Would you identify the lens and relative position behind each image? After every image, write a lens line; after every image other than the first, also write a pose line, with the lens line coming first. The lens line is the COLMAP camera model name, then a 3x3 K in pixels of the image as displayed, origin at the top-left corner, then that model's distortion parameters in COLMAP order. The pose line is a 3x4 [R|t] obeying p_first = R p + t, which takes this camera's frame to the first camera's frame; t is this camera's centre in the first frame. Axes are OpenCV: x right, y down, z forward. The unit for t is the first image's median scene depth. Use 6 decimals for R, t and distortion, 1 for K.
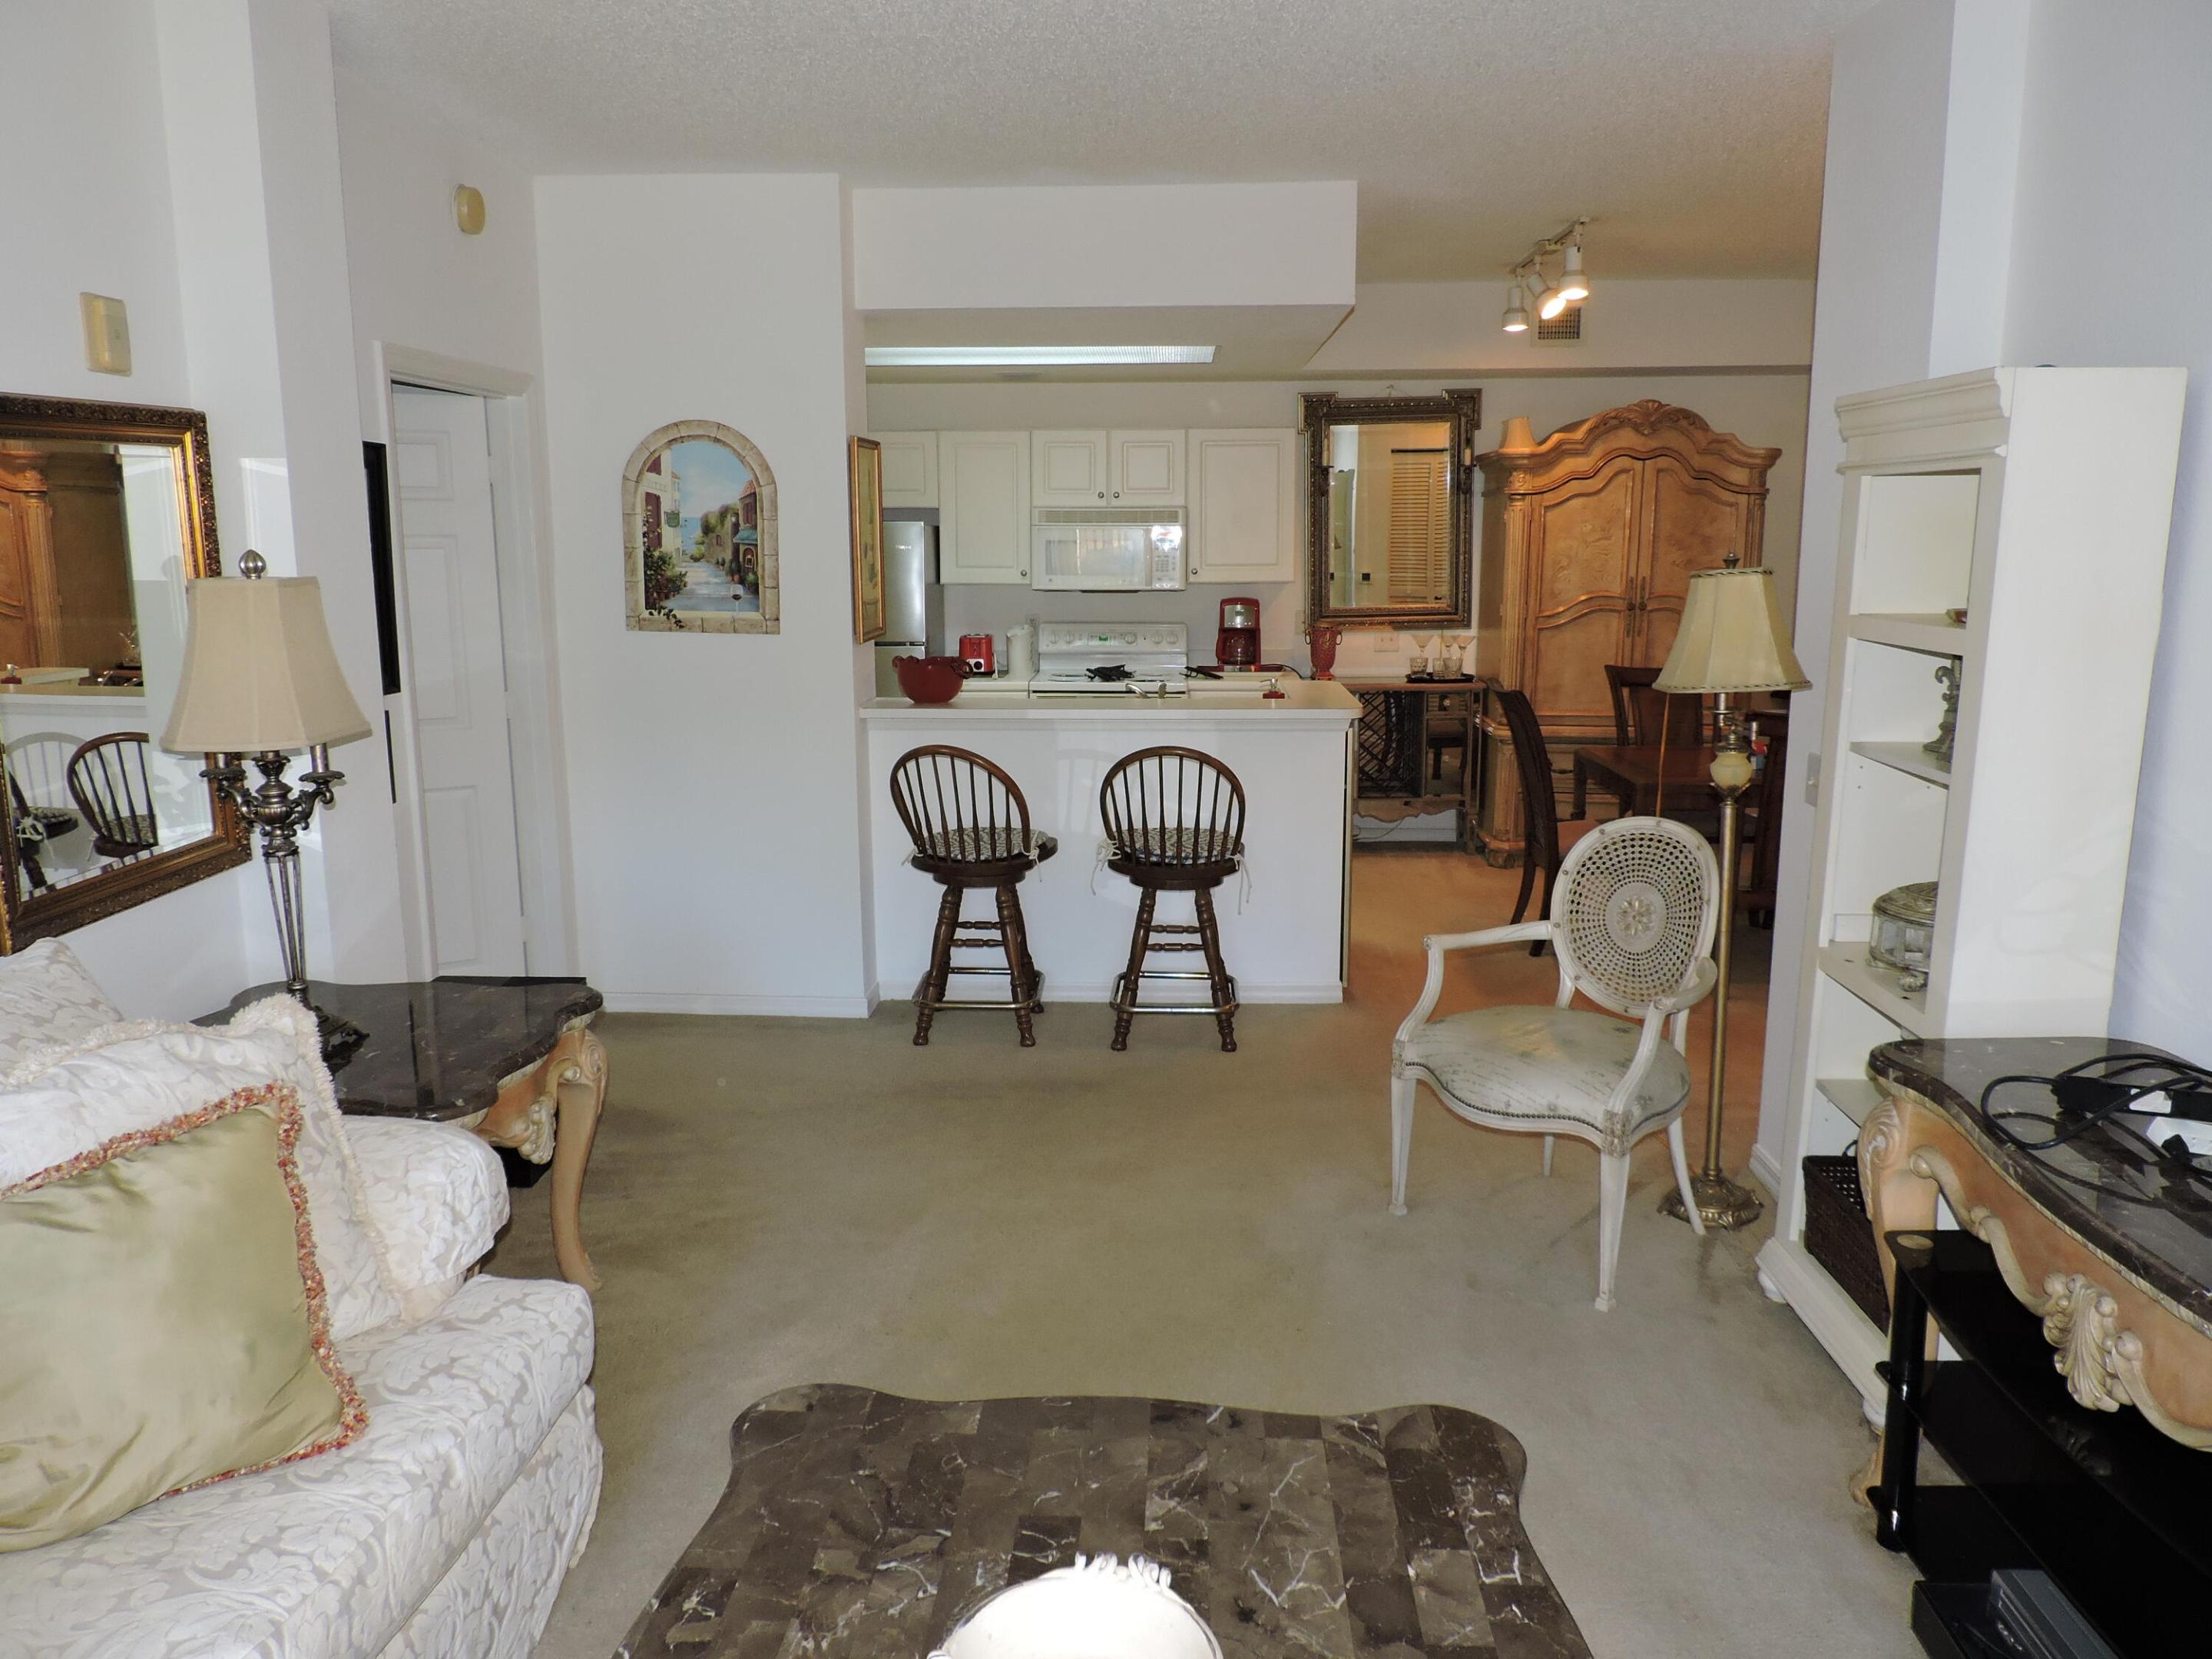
lens RADIAL K [[1583.5, 0, 1100.5], [0, 1583.5, 847.0], [0, 0, 1]] dist [-0.038965, 0.010834]
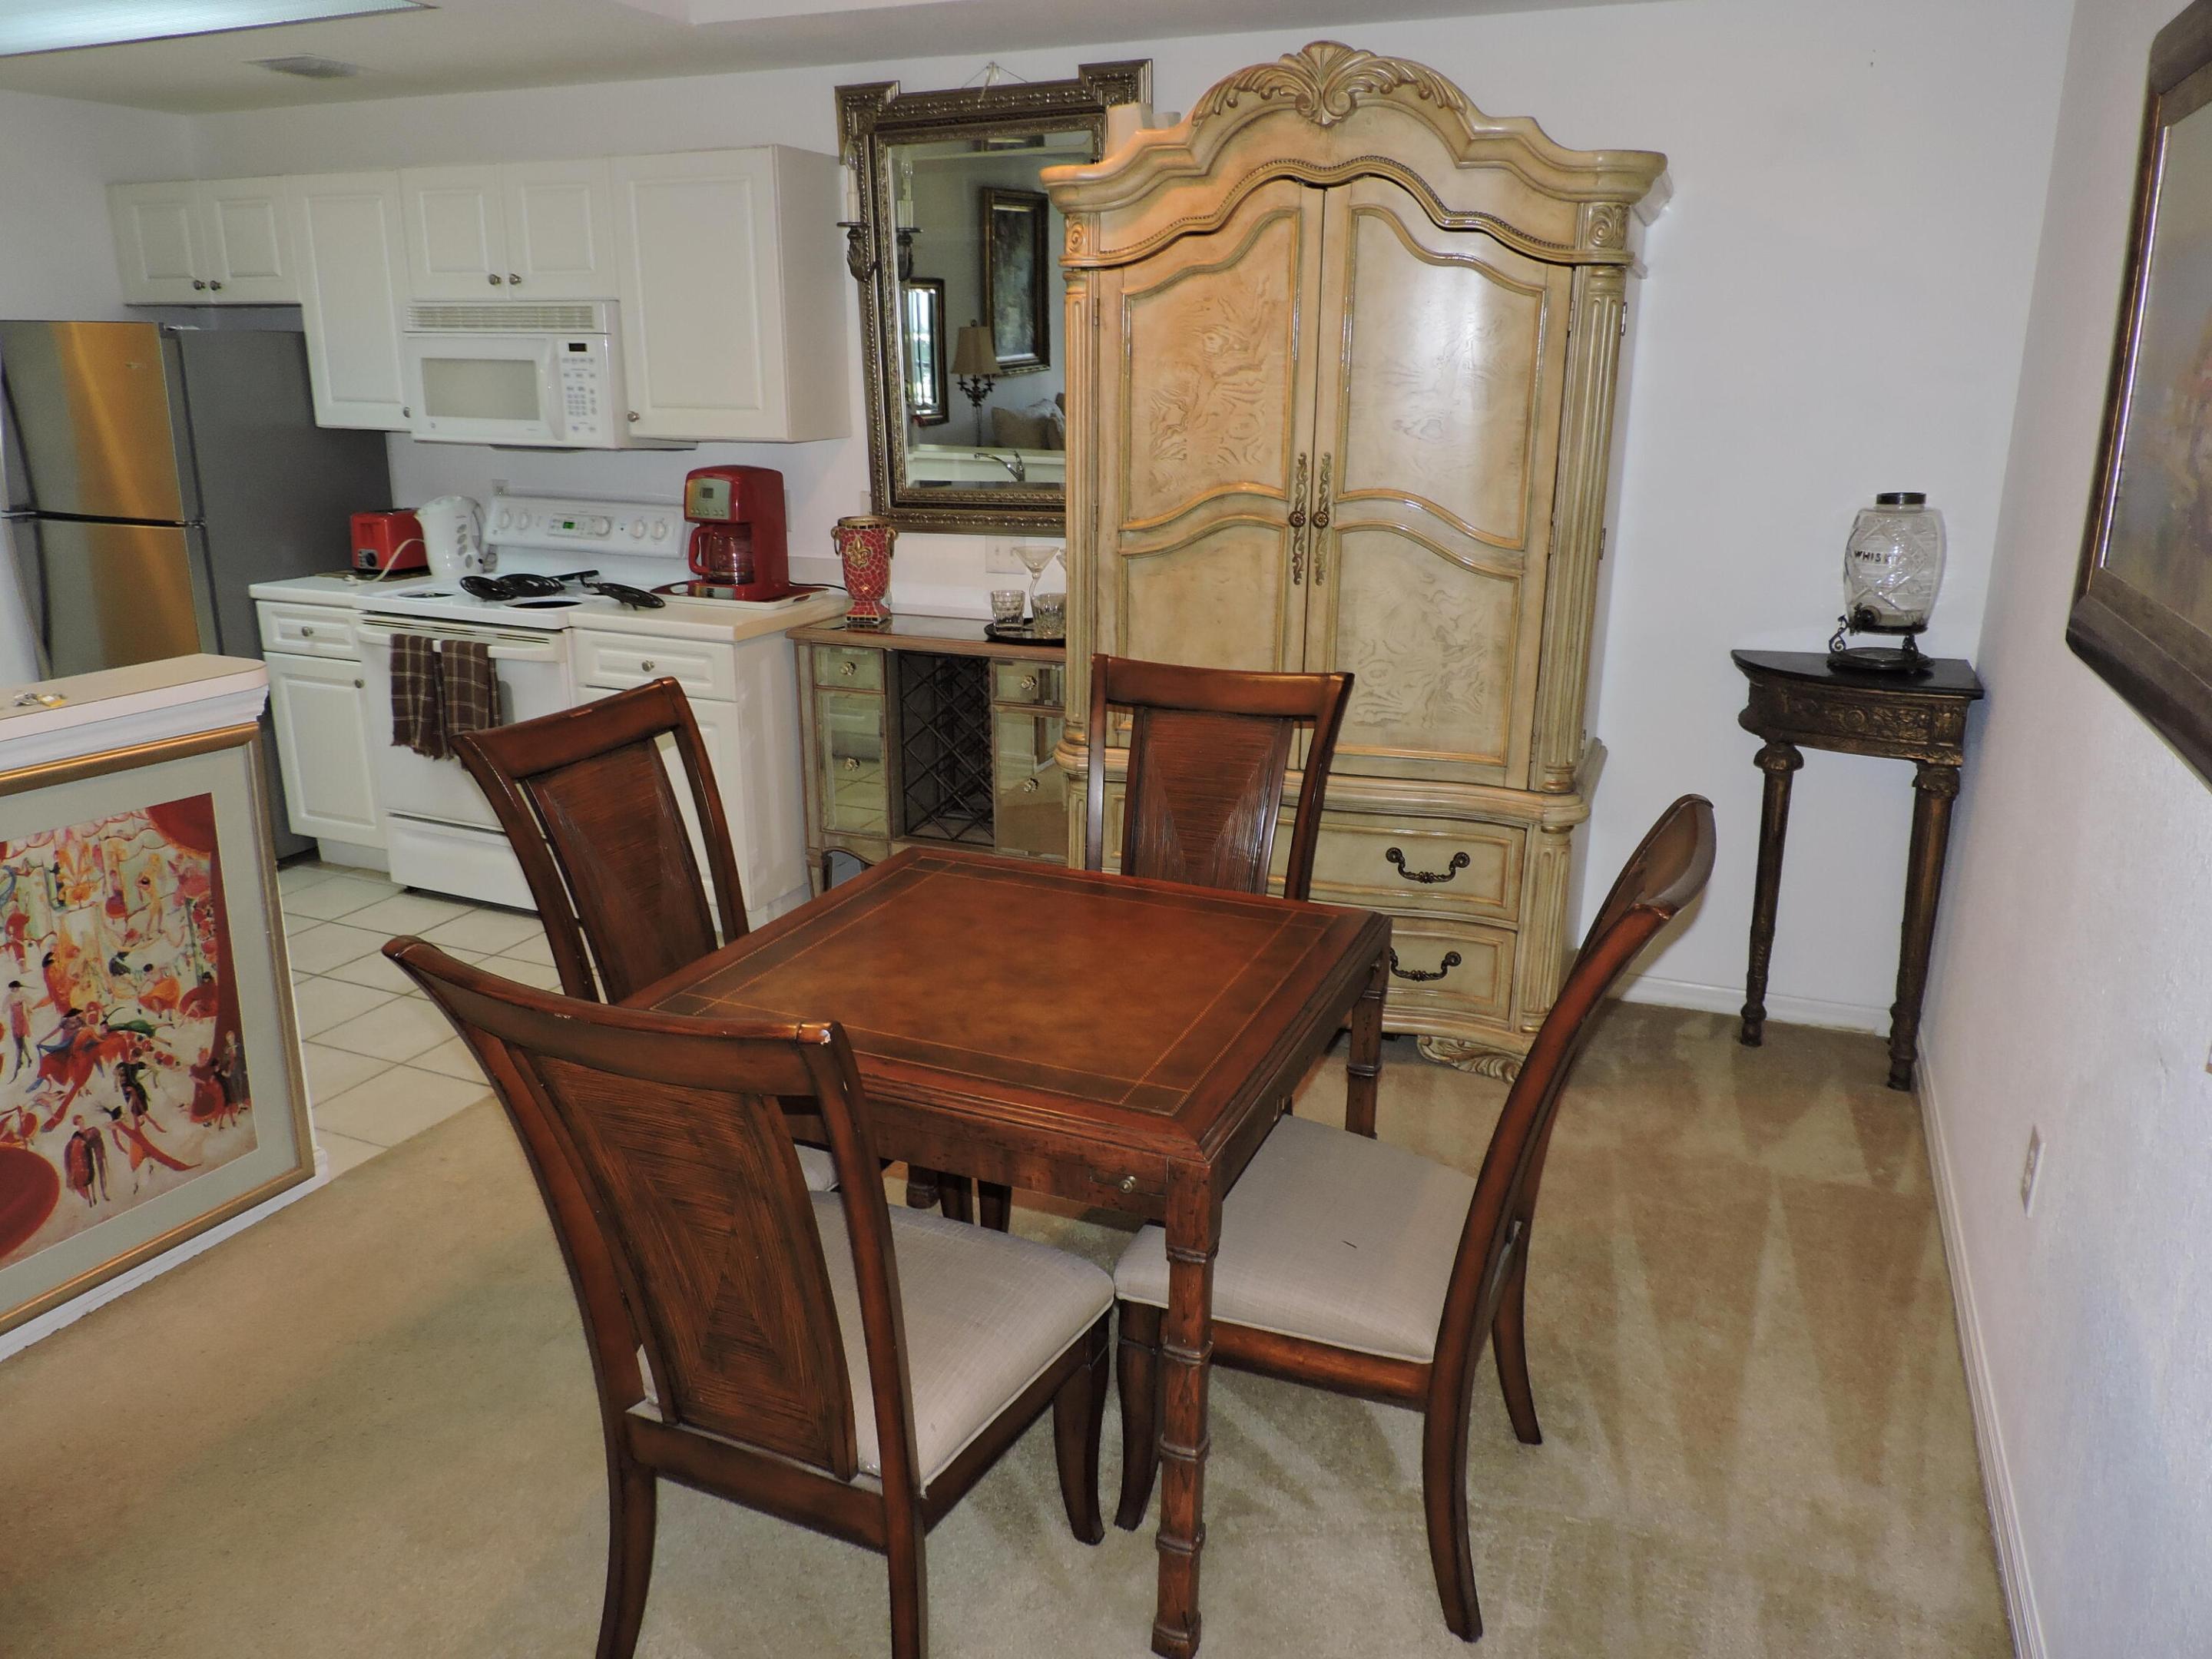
lens RADIAL K [[1561.7, 0, 1112.0], [0, 1561.7, 827.4], [0, 0, 1]] dist [0.002498, -0.025421]
pose [[0.938742, 0.114064, -0.325197, 0.442545], [-0.083674, 0.990839, 0.106001, -0.105781], [0.334309, -0.072298, 0.939686, 0.538956]]
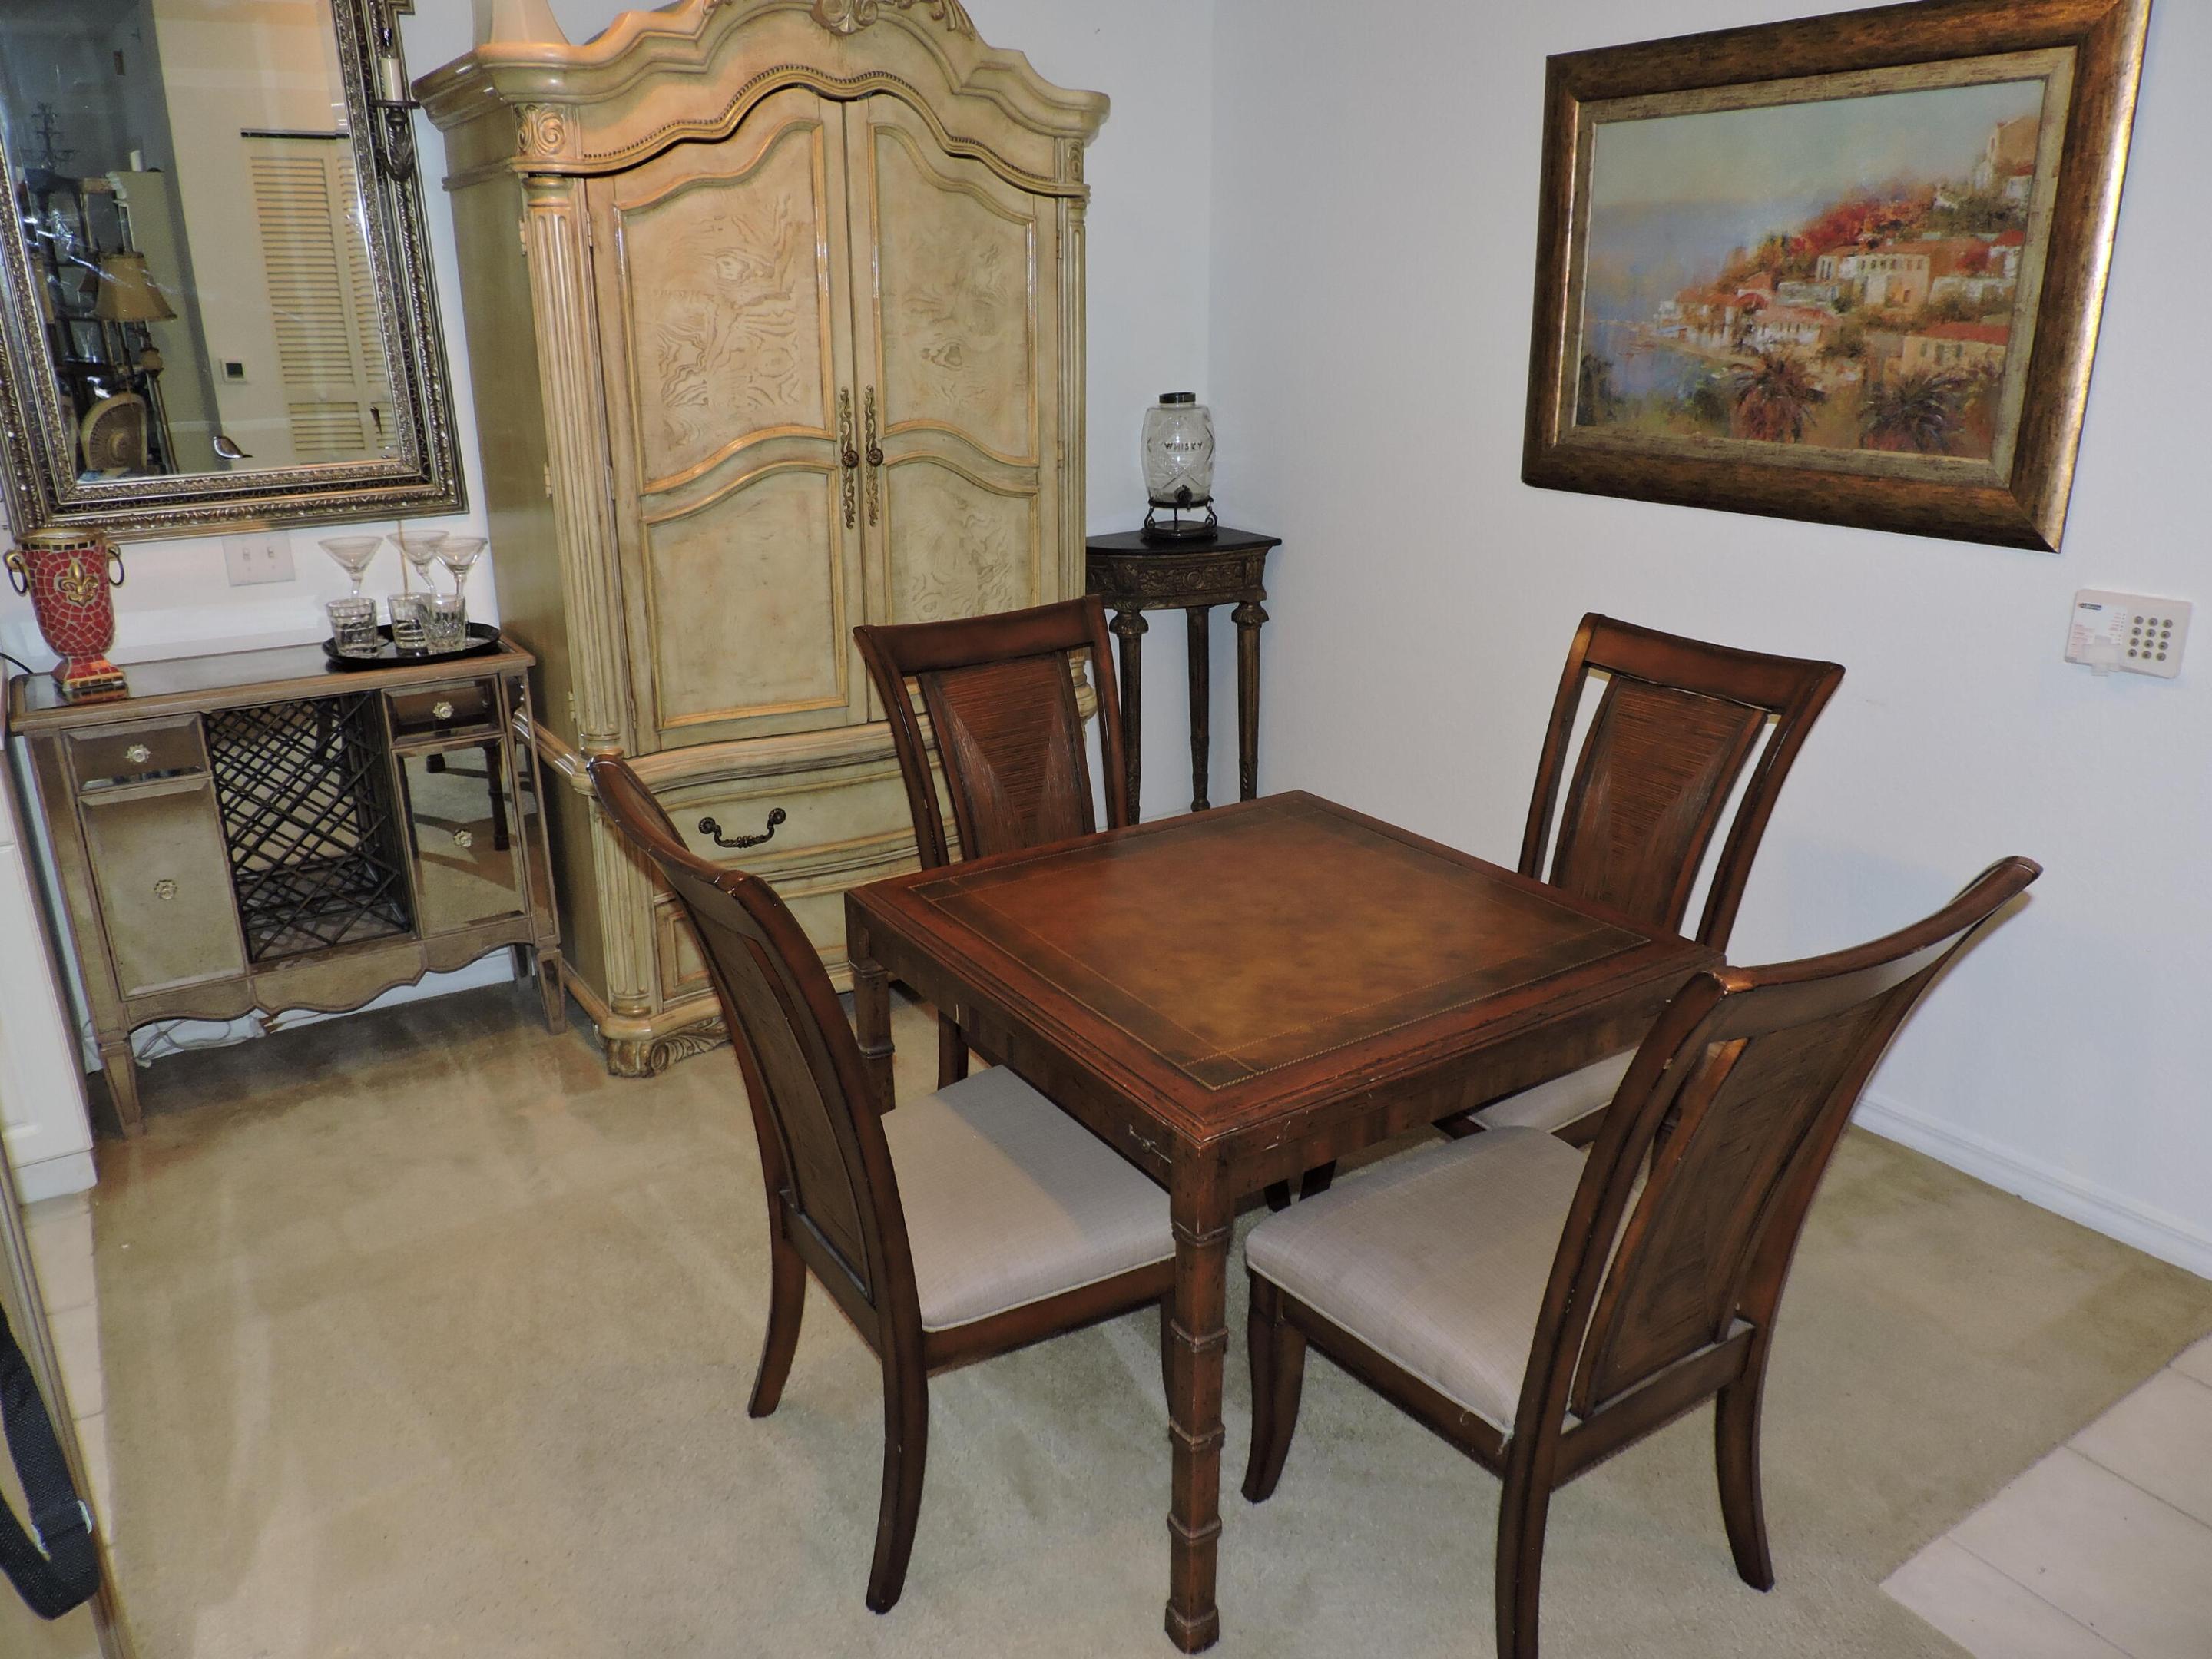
lens RADIAL K [[1561.7, 0, 1112.0], [0, 1561.7, 827.4], [0, 0, 1]] dist [0.002498, -0.025421]
pose [[0.807885, -0.182214, 0.560464, 0.133036], [0.106590, 0.980496, 0.165128, -0.115146], [-0.579622, -0.073665, 0.811549, 0.594883]]
